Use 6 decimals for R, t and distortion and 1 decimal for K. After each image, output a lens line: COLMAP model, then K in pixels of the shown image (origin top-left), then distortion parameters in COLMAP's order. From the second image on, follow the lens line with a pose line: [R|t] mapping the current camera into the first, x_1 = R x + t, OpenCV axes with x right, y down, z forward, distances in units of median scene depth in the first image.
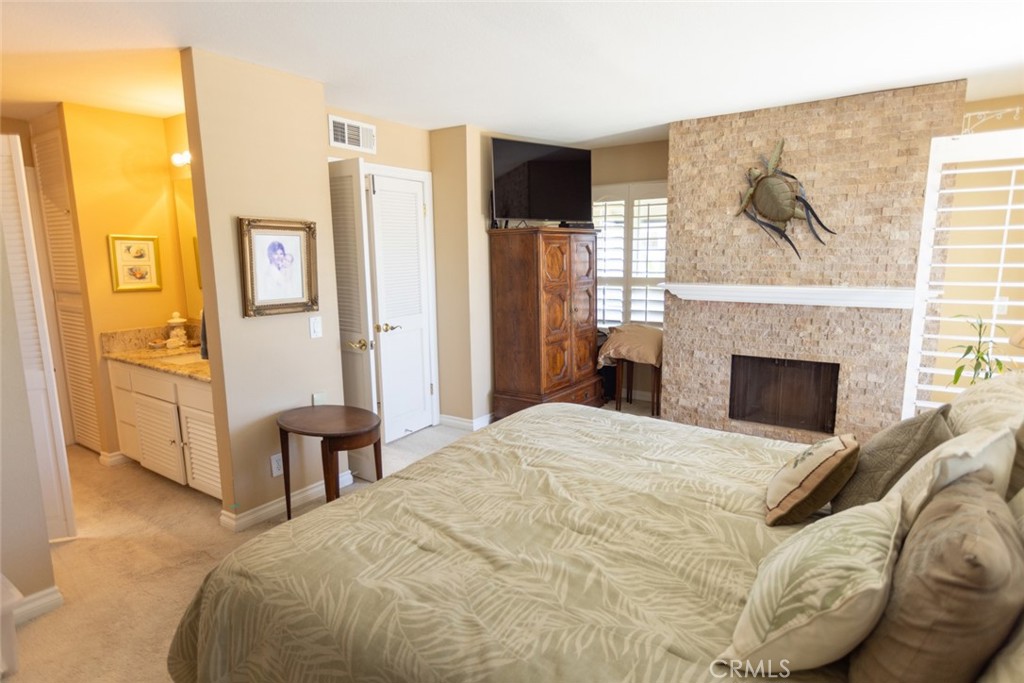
lens RADIAL K [[567.0, 0, 509.8], [0, 567.0, 341.1], [0, 0, 1]] dist [0.006654, 0.000022]
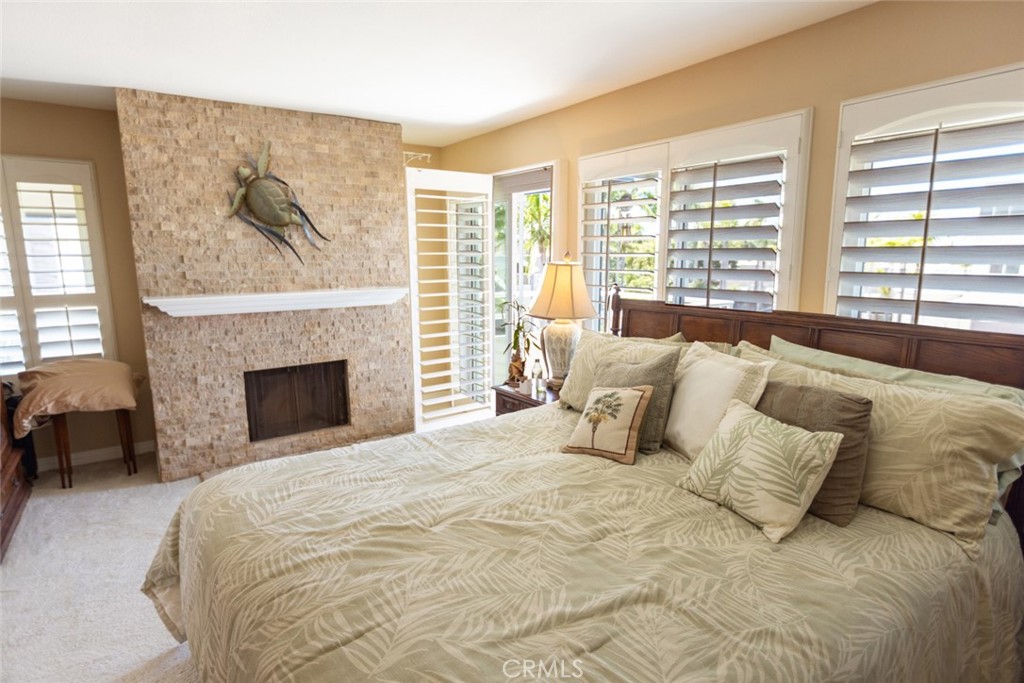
lens RADIAL K [[567.0, 0, 509.8], [0, 567.0, 341.1], [0, 0, 1]] dist [0.006654, 0.000022]
pose [[0.334948, -0.136210, 0.932340, -0.350919], [0.151020, 0.984464, 0.089570, -0.048336], [-0.930055, 0.110800, 0.350314, 0.338040]]
